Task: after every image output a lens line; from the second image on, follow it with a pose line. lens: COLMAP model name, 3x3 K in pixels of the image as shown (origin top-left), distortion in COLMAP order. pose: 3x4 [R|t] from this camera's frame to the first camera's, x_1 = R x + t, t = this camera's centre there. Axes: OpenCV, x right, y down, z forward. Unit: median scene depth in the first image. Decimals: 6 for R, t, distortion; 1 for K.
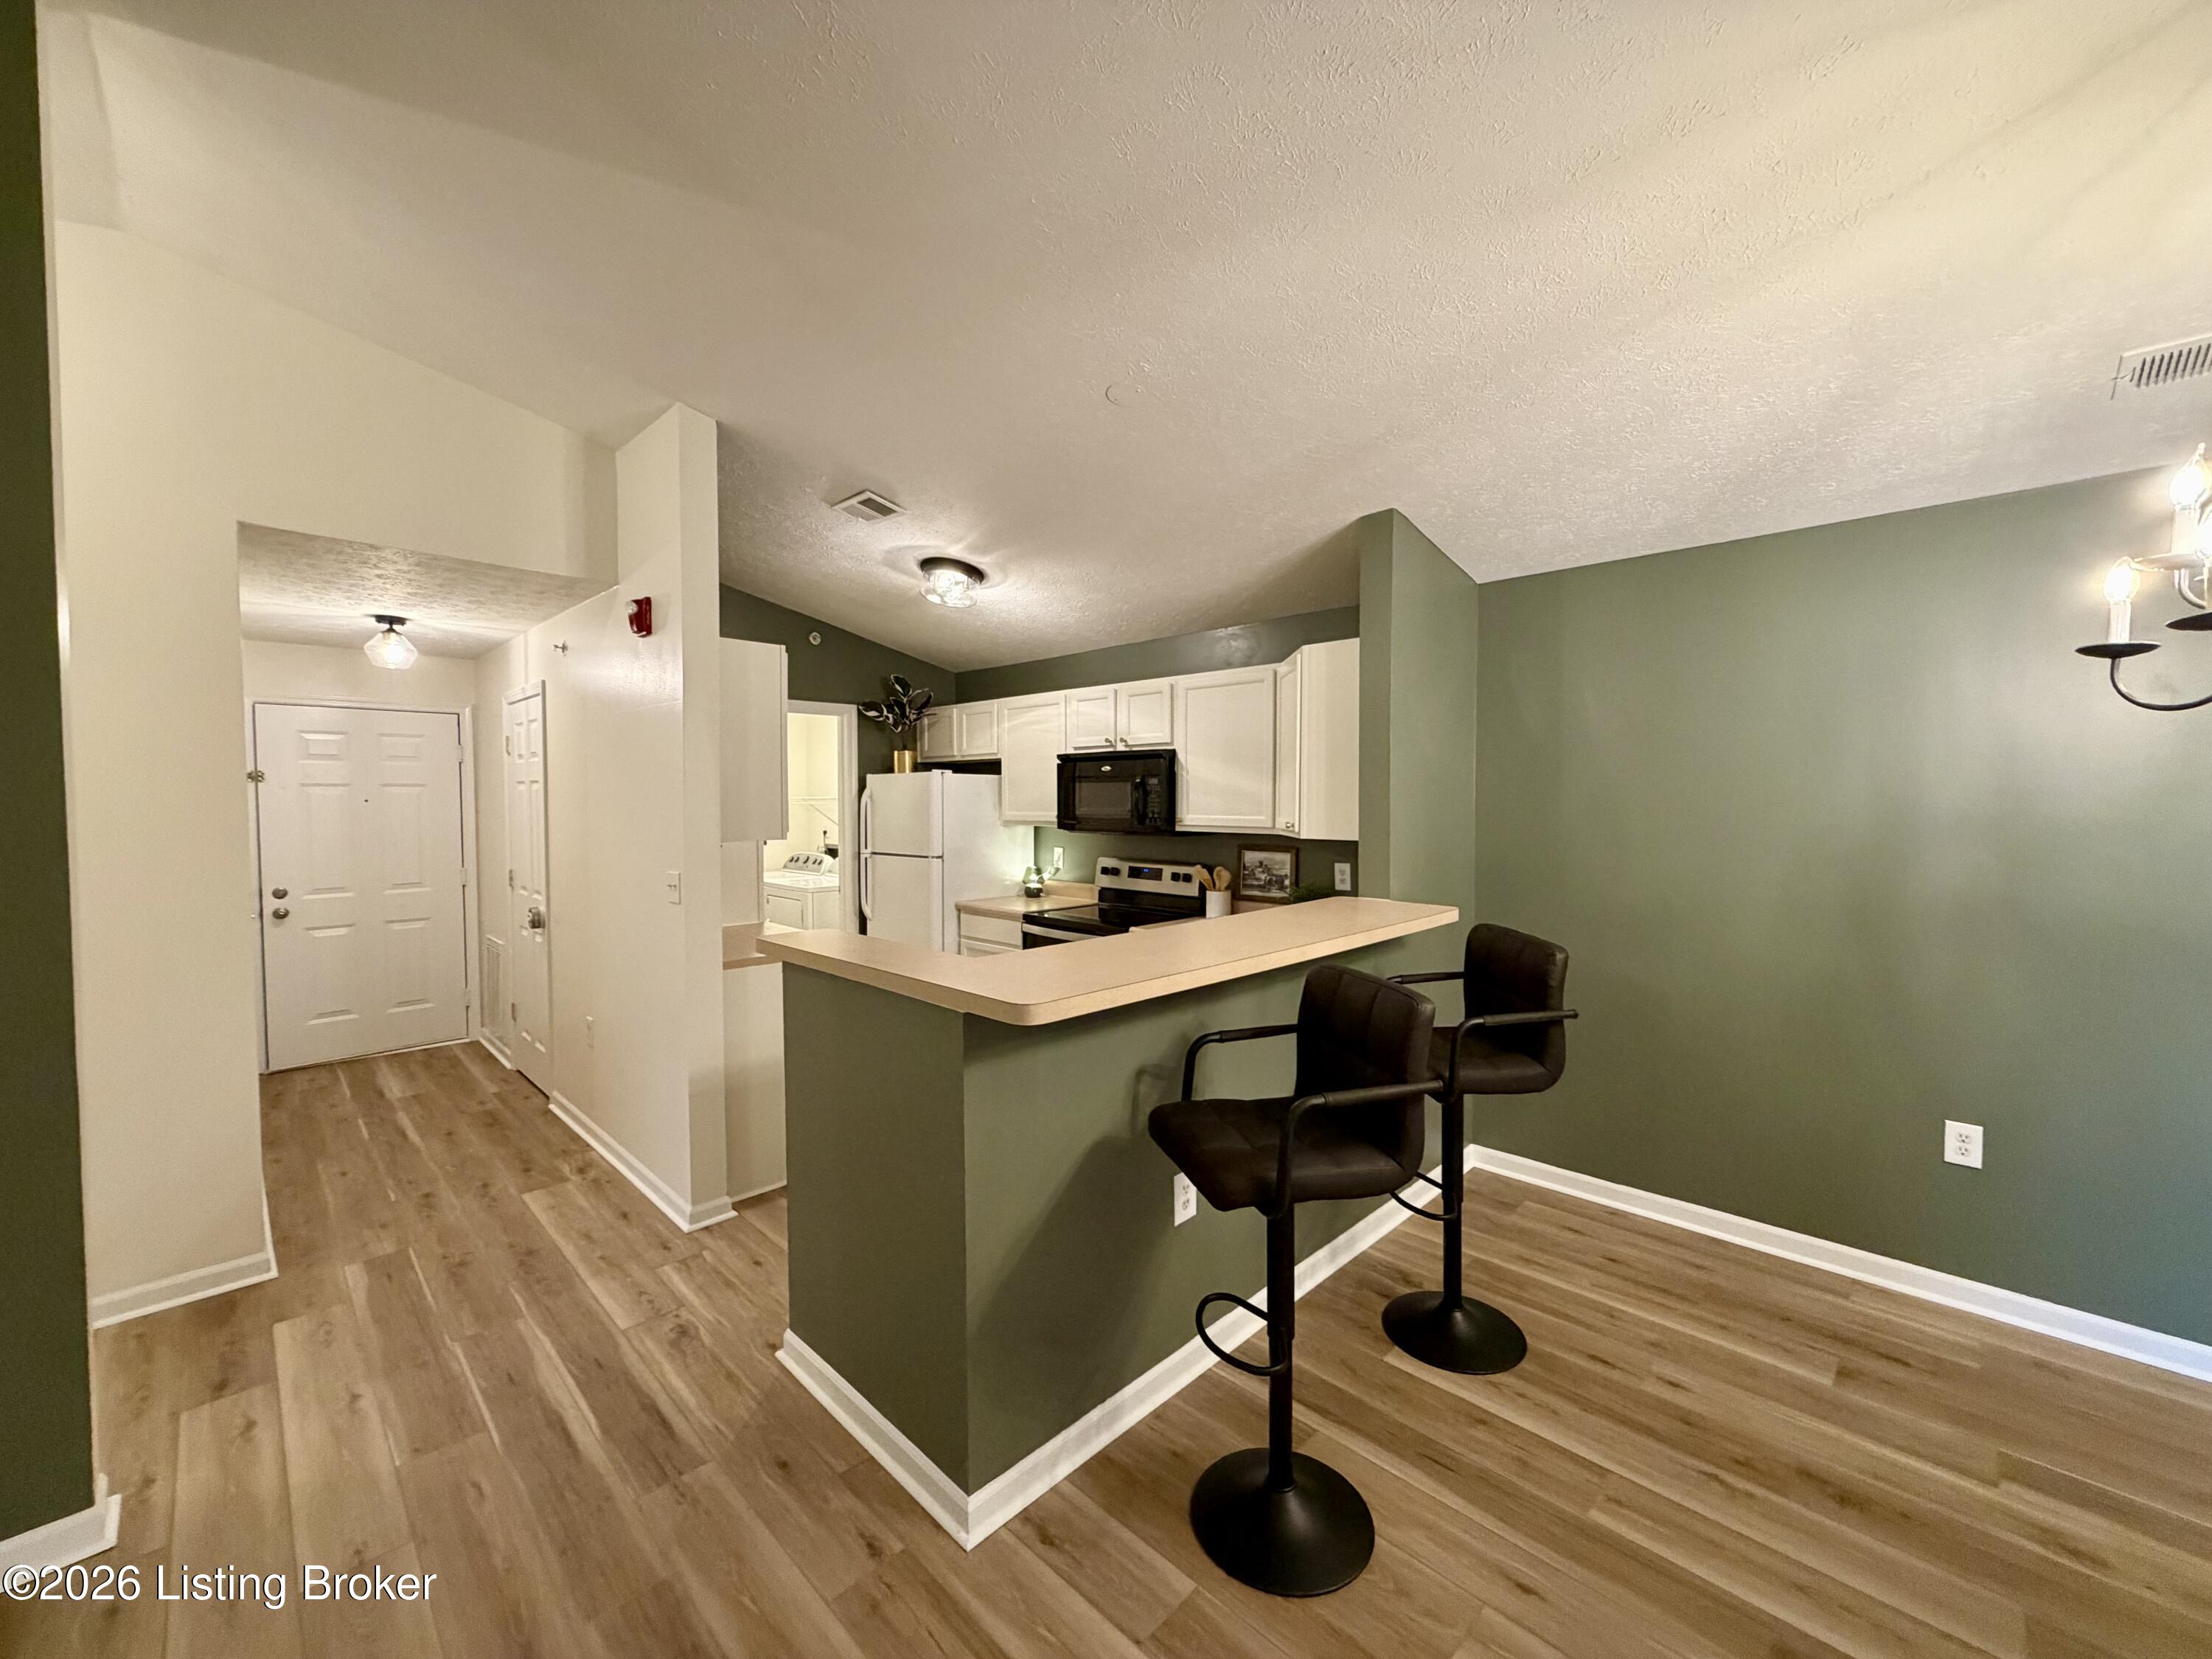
lens RADIAL K [[883.3, 0, 1106.0], [0, 883.3, 829.5], [0, 0, 1]] dist [-0.000524, 0.000296]
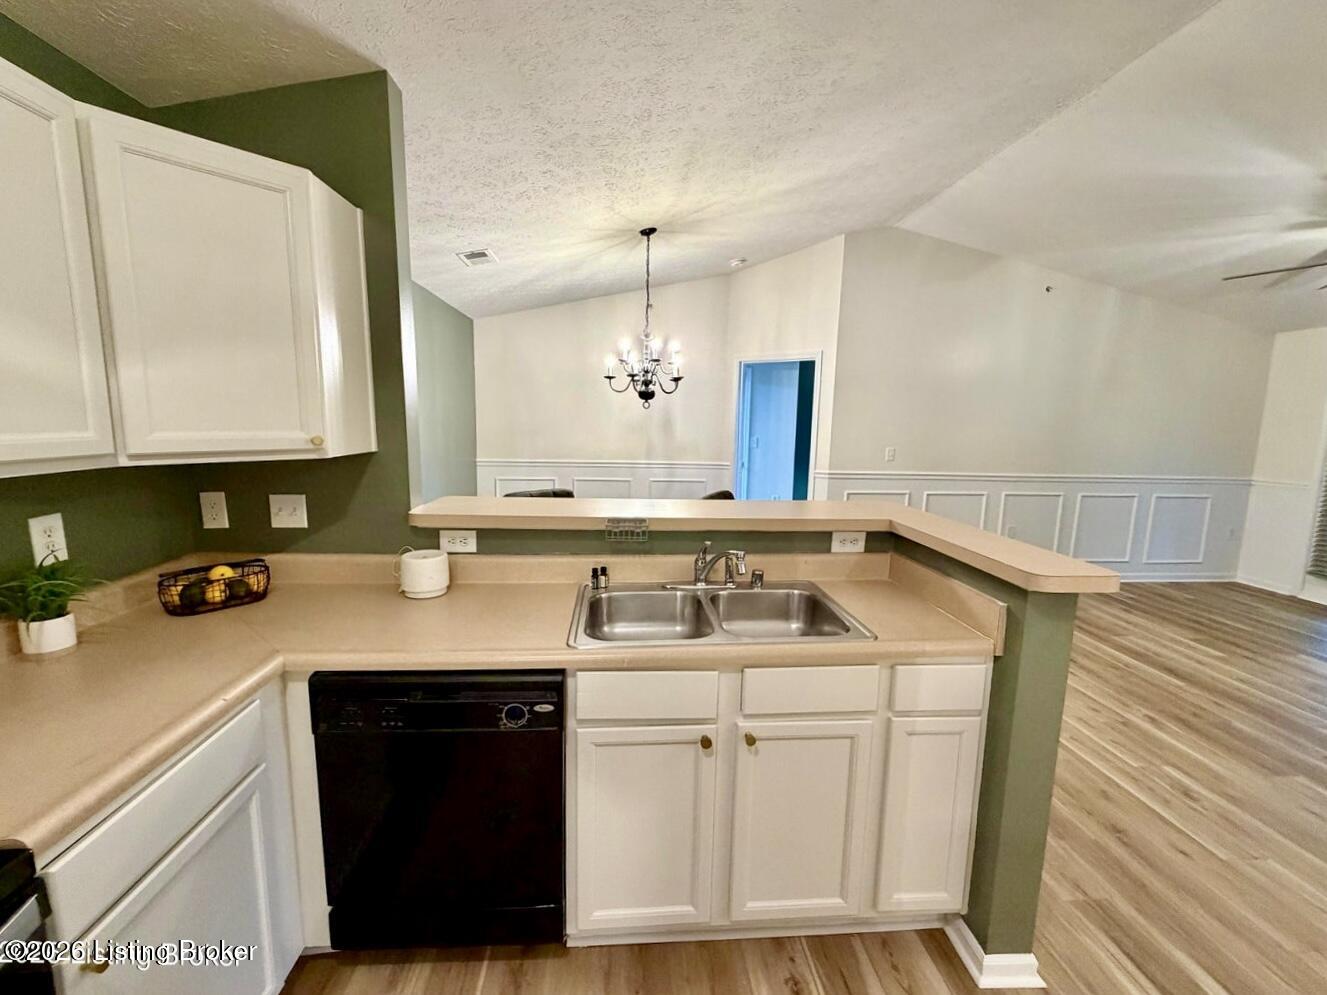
lens RADIAL K [[564.6, 0, 663.5], [0, 564.6, 497.5], [0, 0, 1]] dist [0.000008, 0.000072]
pose [[-0.754990, -0.101245, 0.647873, -0.251813], [0.010014, 0.986113, 0.165774, -0.026791], [-0.655660, 0.131645, -0.743492, 1.028681]]
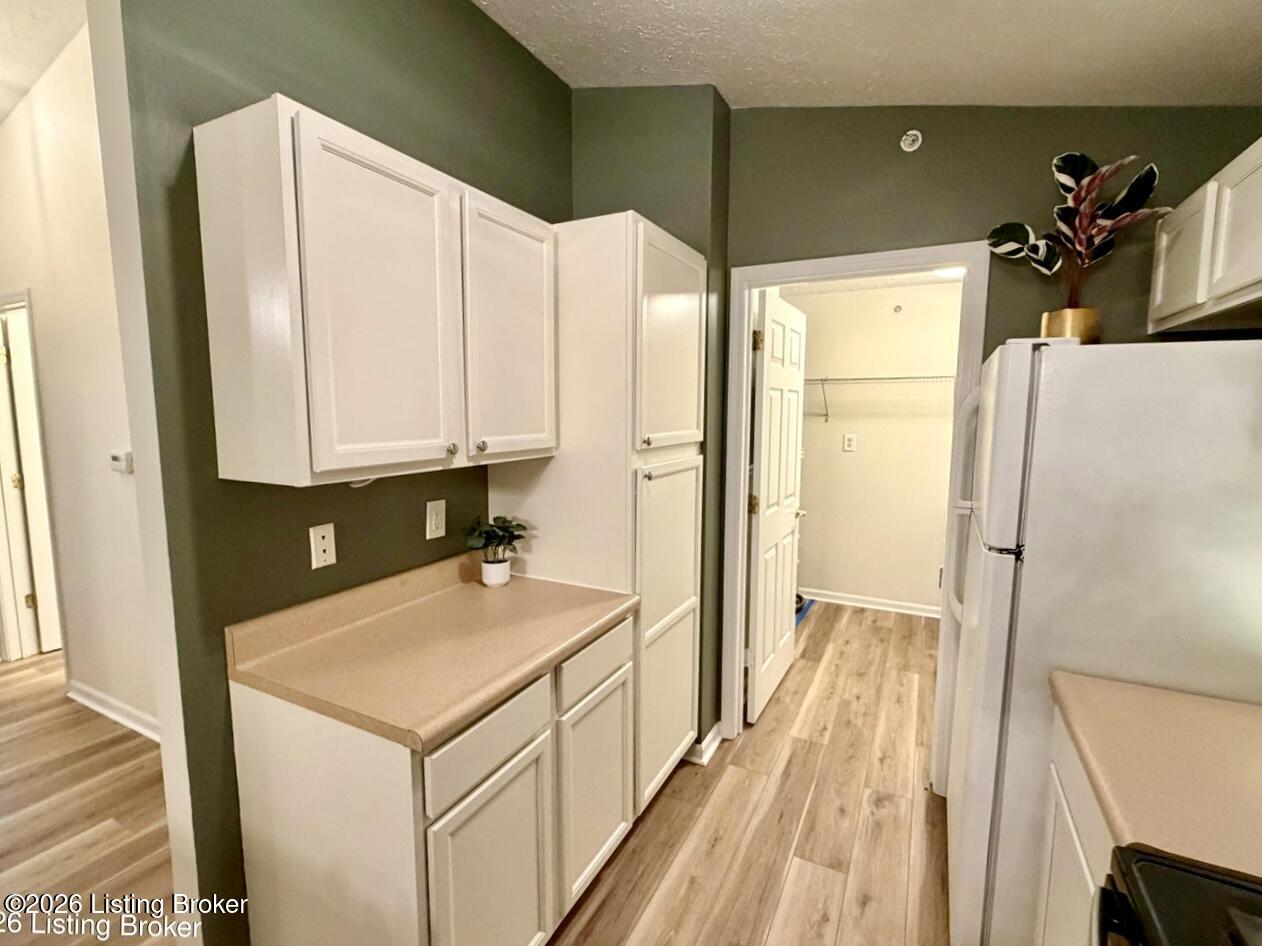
lens RADIAL K [[583.8, 0, 631.0], [0, 583.8, 473.0], [0, 0, 1]] dist [-0.000535, -0.000063]
pose [[0.295748, 0.109836, -0.948930, 0.022655], [-0.035141, 0.993946, 0.104095, -0.035671], [0.954619, 0.002560, 0.297818, 0.960314]]
